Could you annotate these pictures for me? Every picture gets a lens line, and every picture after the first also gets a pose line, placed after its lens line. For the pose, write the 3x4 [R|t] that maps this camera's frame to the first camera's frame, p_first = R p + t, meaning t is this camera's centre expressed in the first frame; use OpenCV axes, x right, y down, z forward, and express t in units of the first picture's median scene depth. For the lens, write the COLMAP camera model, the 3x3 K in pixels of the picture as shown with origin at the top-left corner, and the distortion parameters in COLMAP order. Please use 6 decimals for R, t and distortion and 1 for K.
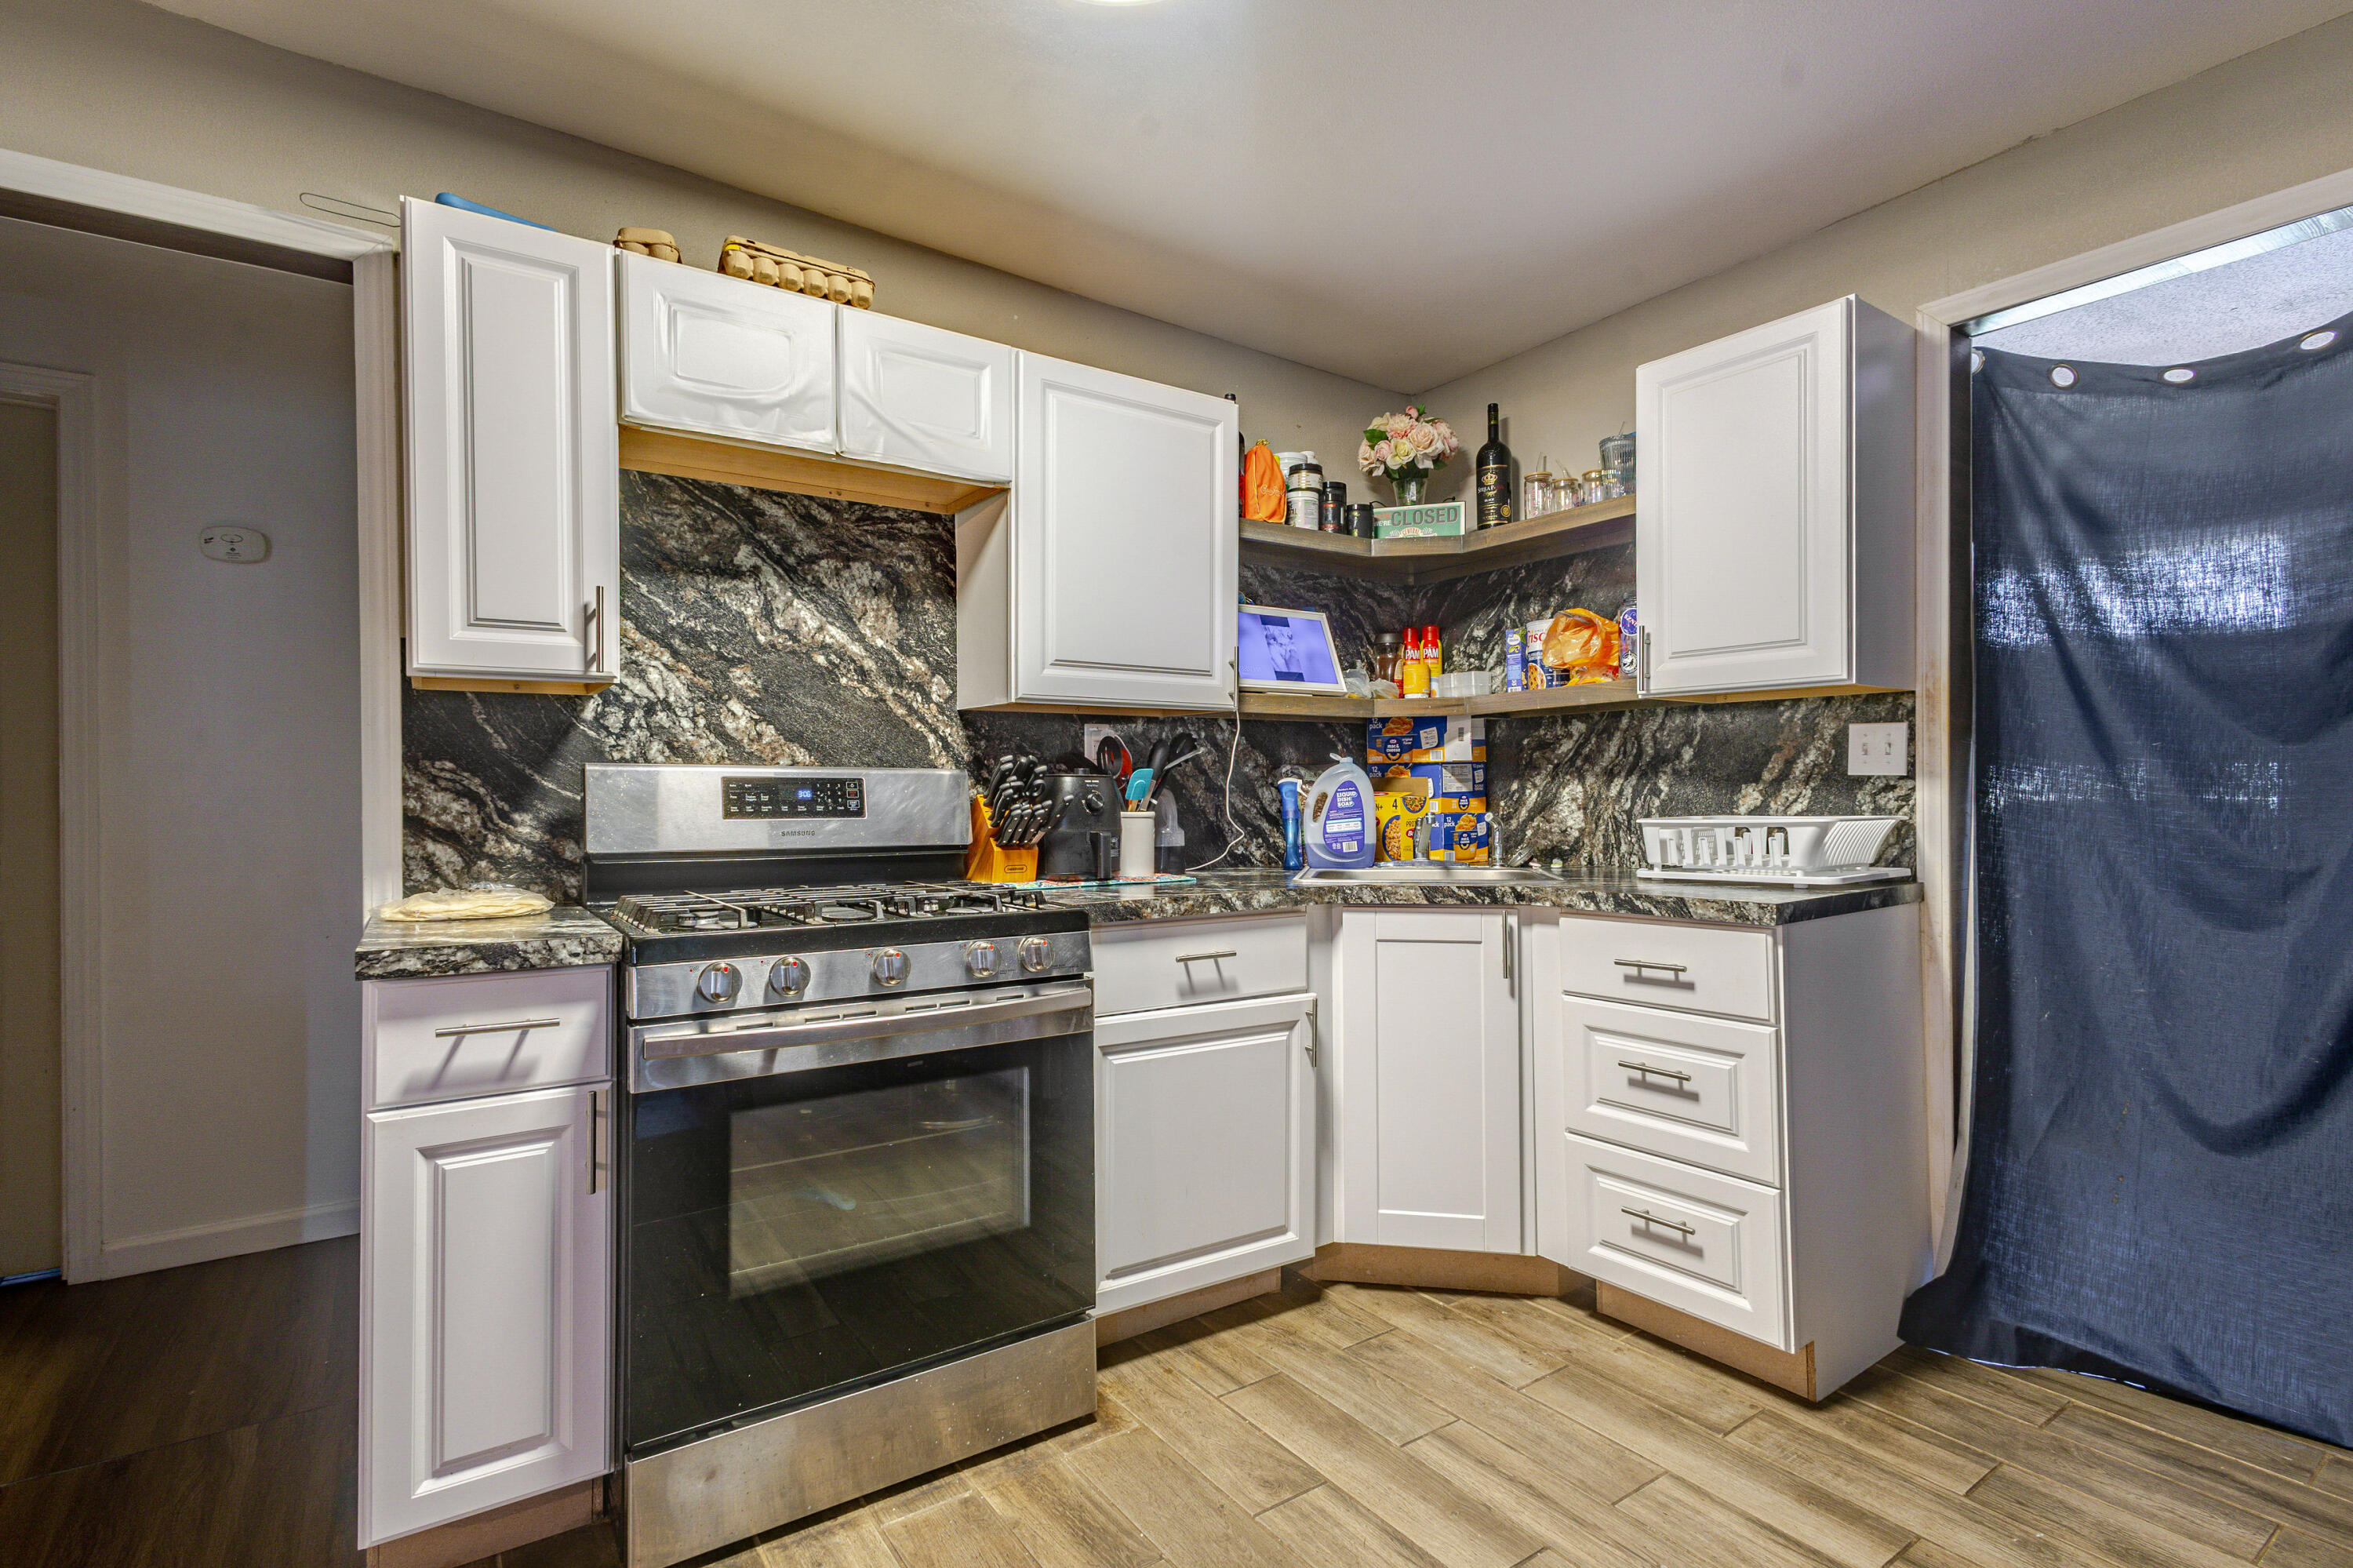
lens RADIAL K [[1103.6, 0, 1176.5], [0, 1103.6, 784.0], [0, 0, 1]] dist [0.009516, 0.000149]
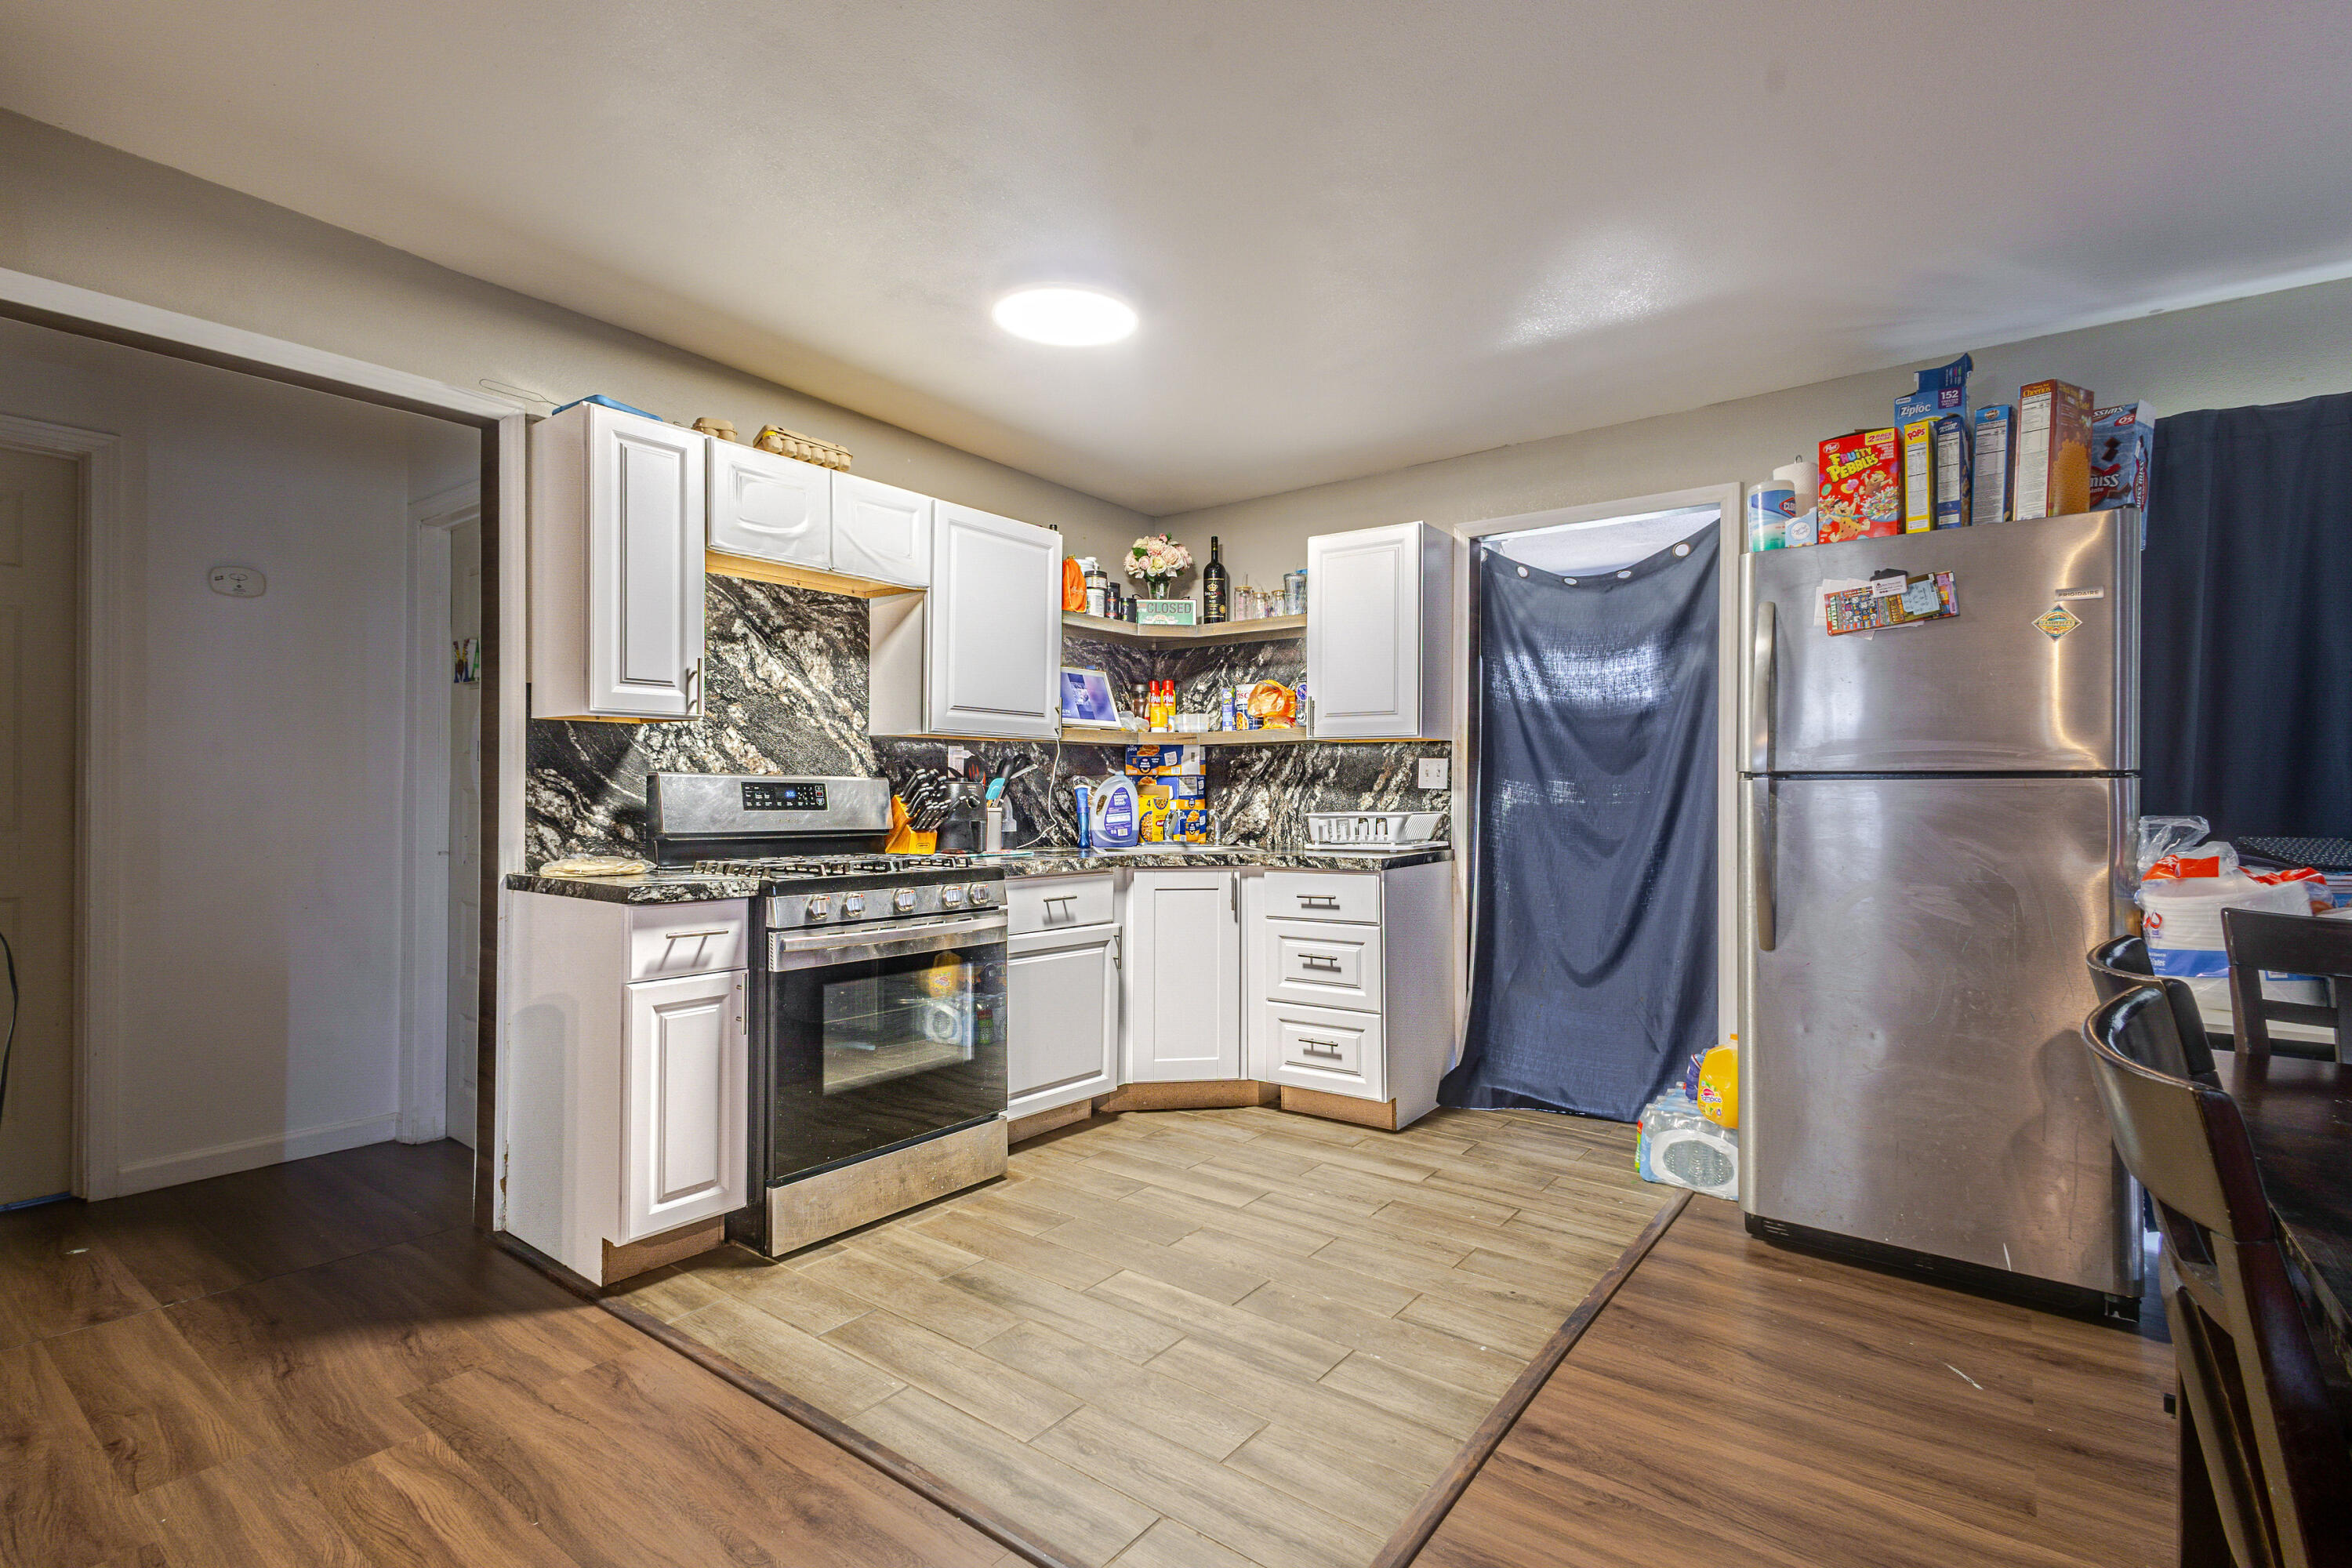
lens RADIAL K [[1087.0, 0, 1176.0], [0, 1087.0, 784.0], [0, 0, 1]] dist [0.006686, -0.000622]
pose [[0.950945, 0.011565, 0.309143, -0.280481], [-0.011509, 0.999932, -0.002005, -0.006779], [-0.309145, -0.001651, 0.951013, -0.502070]]
